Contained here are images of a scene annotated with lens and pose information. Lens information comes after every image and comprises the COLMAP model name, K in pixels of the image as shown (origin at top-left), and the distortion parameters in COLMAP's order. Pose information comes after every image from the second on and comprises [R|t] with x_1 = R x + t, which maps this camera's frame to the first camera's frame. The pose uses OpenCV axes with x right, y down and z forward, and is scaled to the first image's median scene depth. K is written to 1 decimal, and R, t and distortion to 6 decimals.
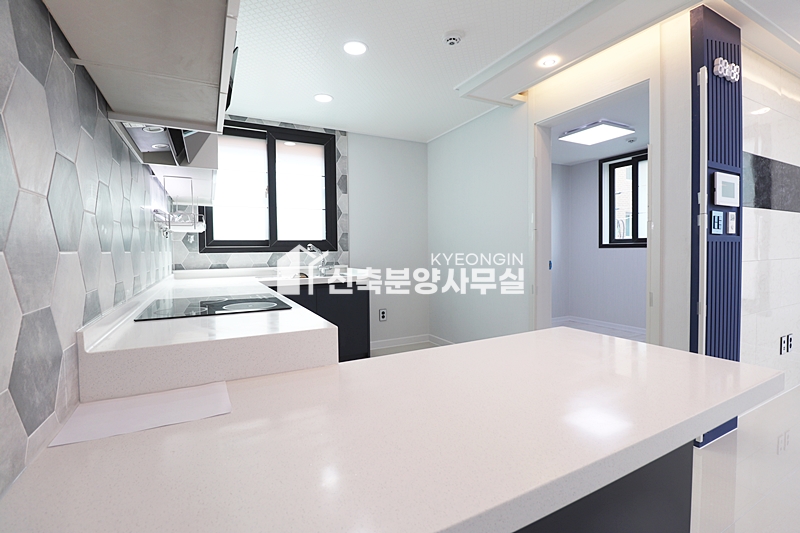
lens RADIAL K [[370.0, 0, 399.3], [0, 370.0, 265.1], [0, 0, 1]] dist [-0.004973, -0.004184]
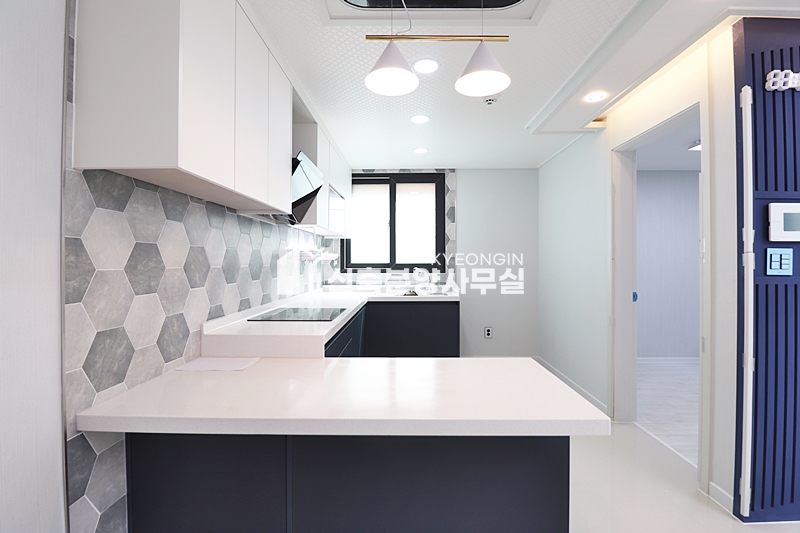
lens RADIAL K [[370.0, 0, 397.4], [0, 370.0, 264.0], [0, 0, 1]] dist [-0.004973, -0.004184]
pose [[0.873299, 0.013726, -0.486991, 0.337500], [-0.028479, 0.999332, -0.022904, -0.044250], [0.486352, 0.033871, 0.873106, -0.101599]]
